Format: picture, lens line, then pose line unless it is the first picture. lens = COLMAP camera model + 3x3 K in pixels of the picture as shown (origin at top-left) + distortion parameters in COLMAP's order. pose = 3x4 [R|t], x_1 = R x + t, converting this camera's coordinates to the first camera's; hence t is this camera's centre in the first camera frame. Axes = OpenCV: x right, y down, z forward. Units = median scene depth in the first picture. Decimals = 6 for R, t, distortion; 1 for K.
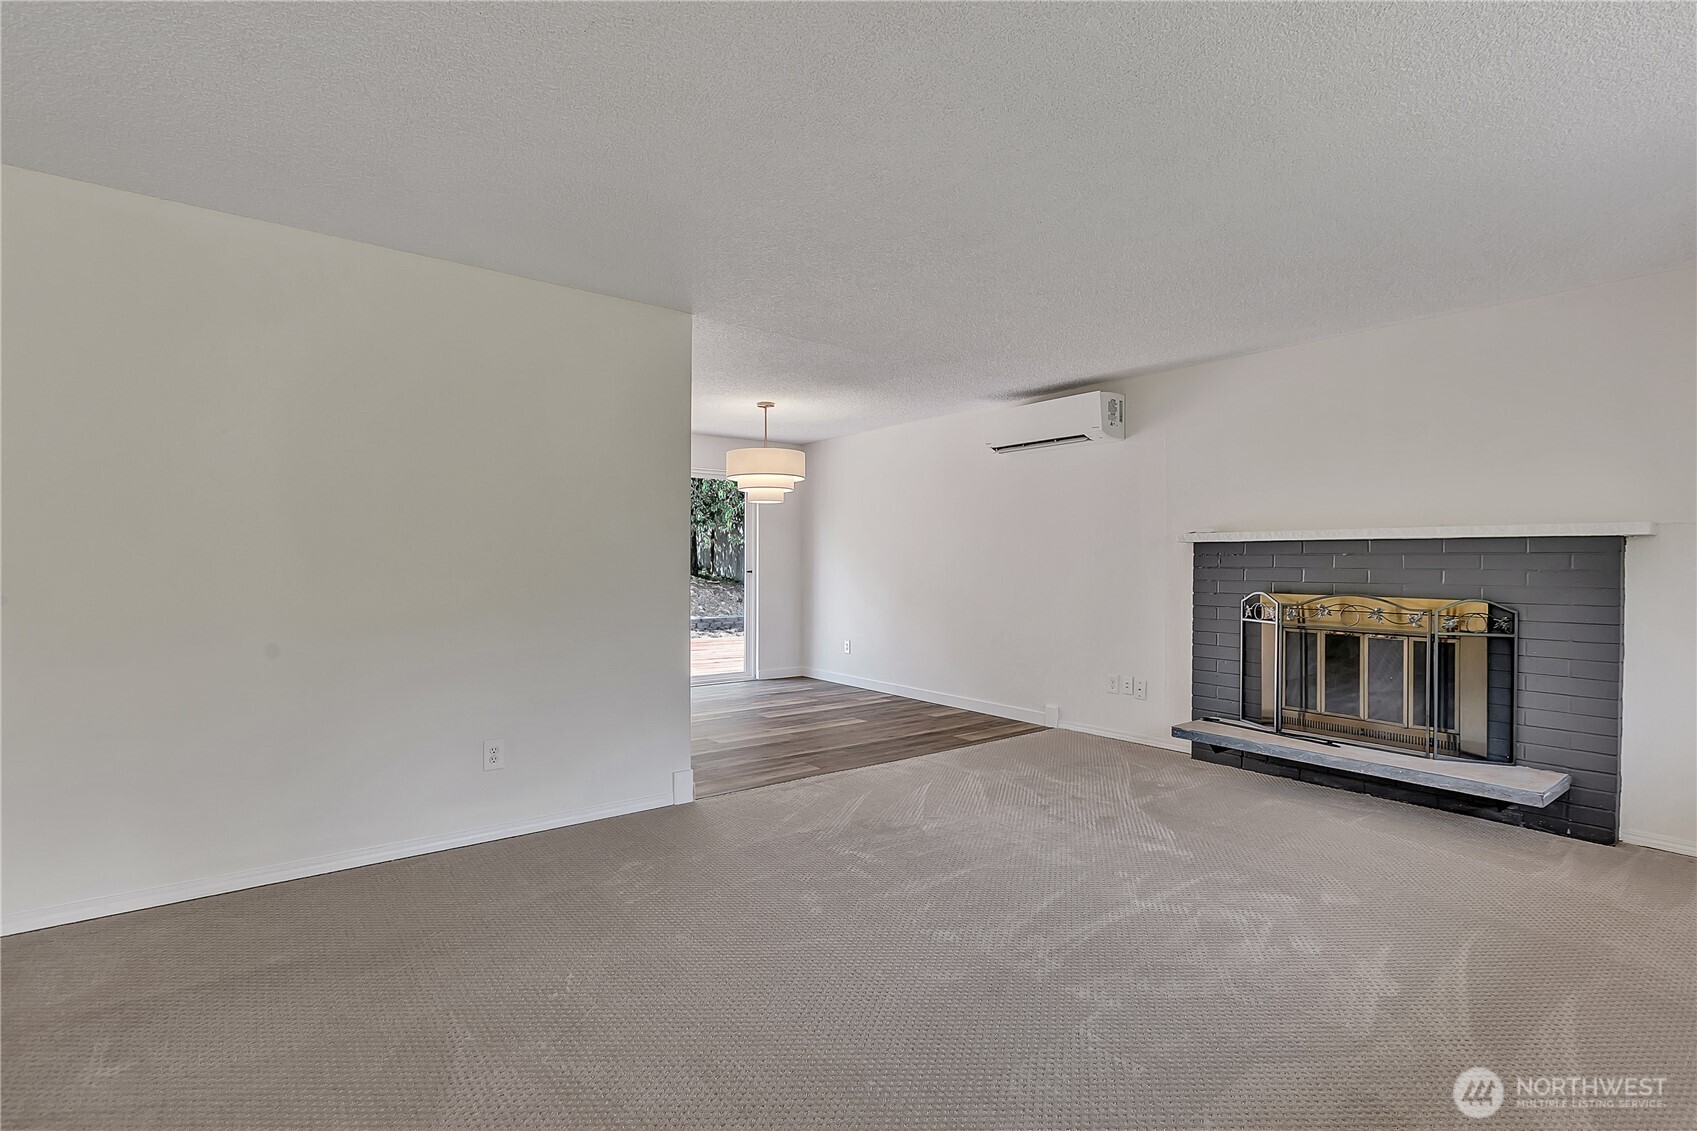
lens RADIAL K [[783.9, 0, 848.8], [0, 783.9, 565.1], [0, 0, 1]] dist [-0.001116, -0.000841]
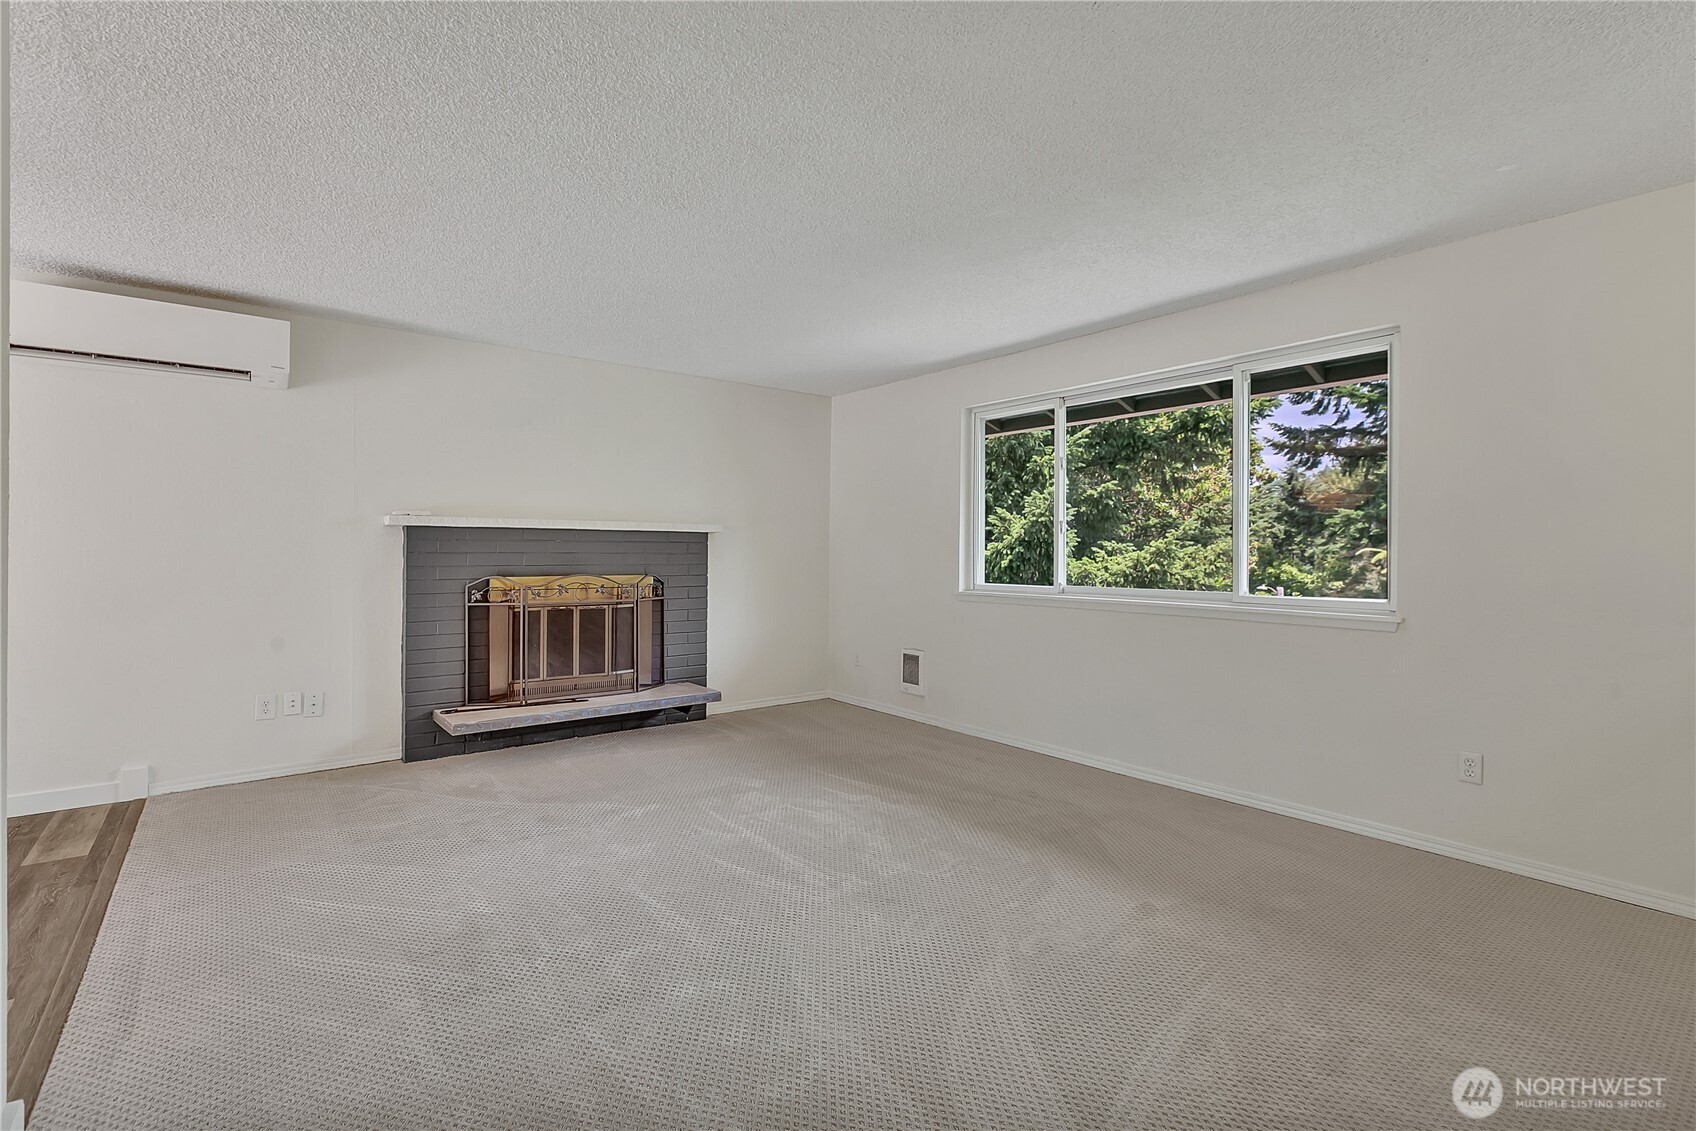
lens RADIAL K [[783.5, 0, 841.9], [0, 783.5, 561.4], [0, 0, 1]] dist [-0.001116, -0.000841]
pose [[-0.007225, -0.020056, 0.999773, -0.562801], [-0.001115, 0.999798, 0.020049, -0.007752], [-0.999973, -0.000969, -0.007246, 0.592858]]
